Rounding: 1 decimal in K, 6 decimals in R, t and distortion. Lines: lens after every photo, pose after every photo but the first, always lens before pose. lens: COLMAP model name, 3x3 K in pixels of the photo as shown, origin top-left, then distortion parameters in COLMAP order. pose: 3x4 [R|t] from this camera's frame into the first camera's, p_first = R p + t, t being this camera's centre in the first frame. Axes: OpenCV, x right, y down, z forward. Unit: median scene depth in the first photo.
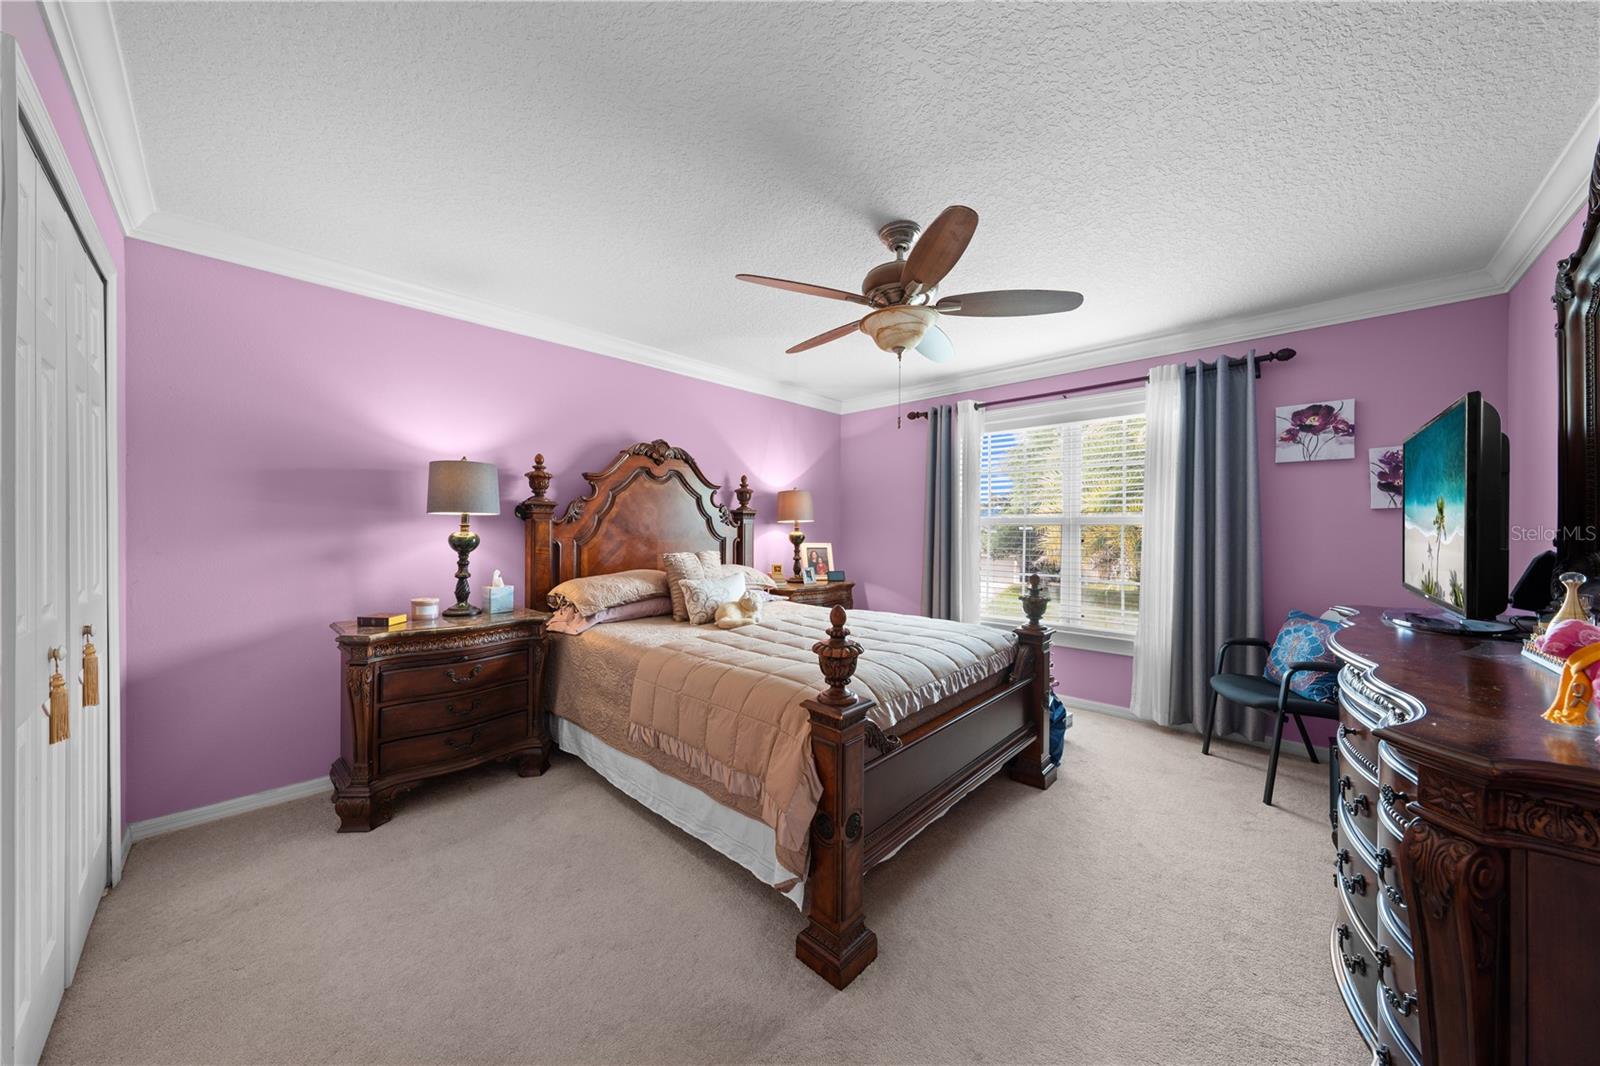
lens RADIAL K [[557.1, 0, 803.9], [0, 557.1, 534.7], [0, 0, 1]] dist [0.001860, -0.000237]
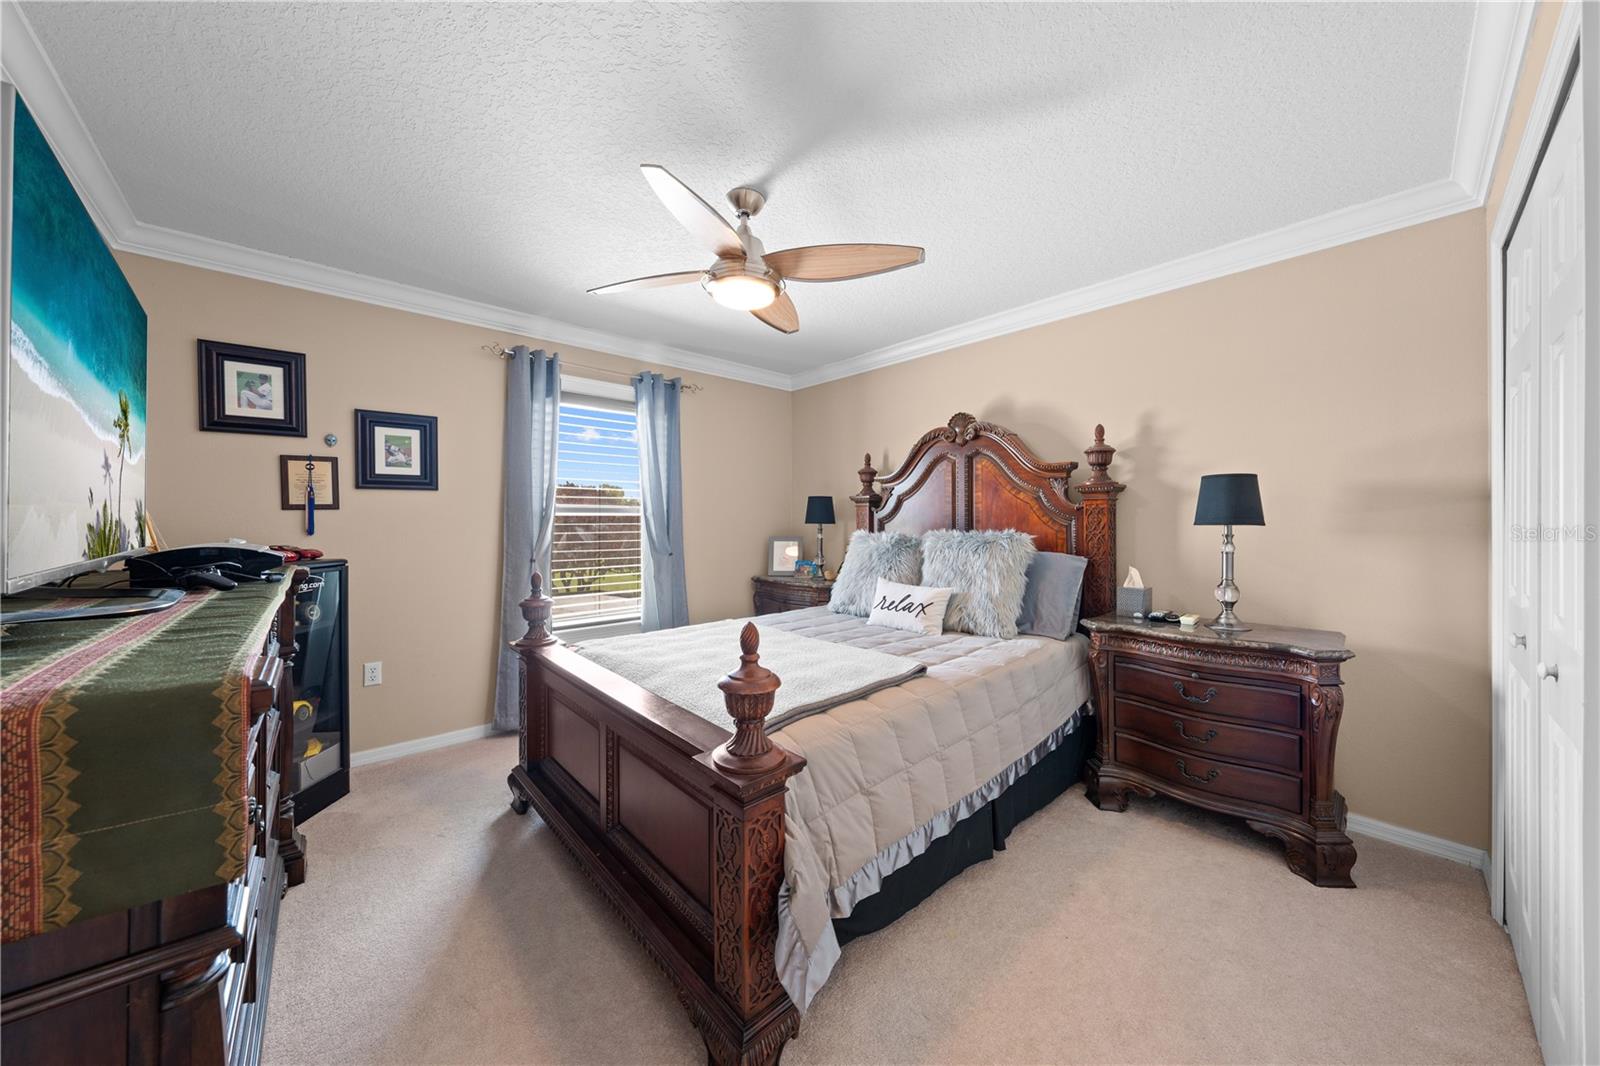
lens RADIAL K [[557.1, 0, 805.5], [0, 557.1, 525.0], [0, 0, 1]] dist [0.001860, -0.000237]
pose [[-0.106074, -0.003621, -0.994352, 1.705315], [-0.003044, 0.999990, -0.003317, 0.091760], [0.994354, 0.002675, -0.106084, 1.870176]]
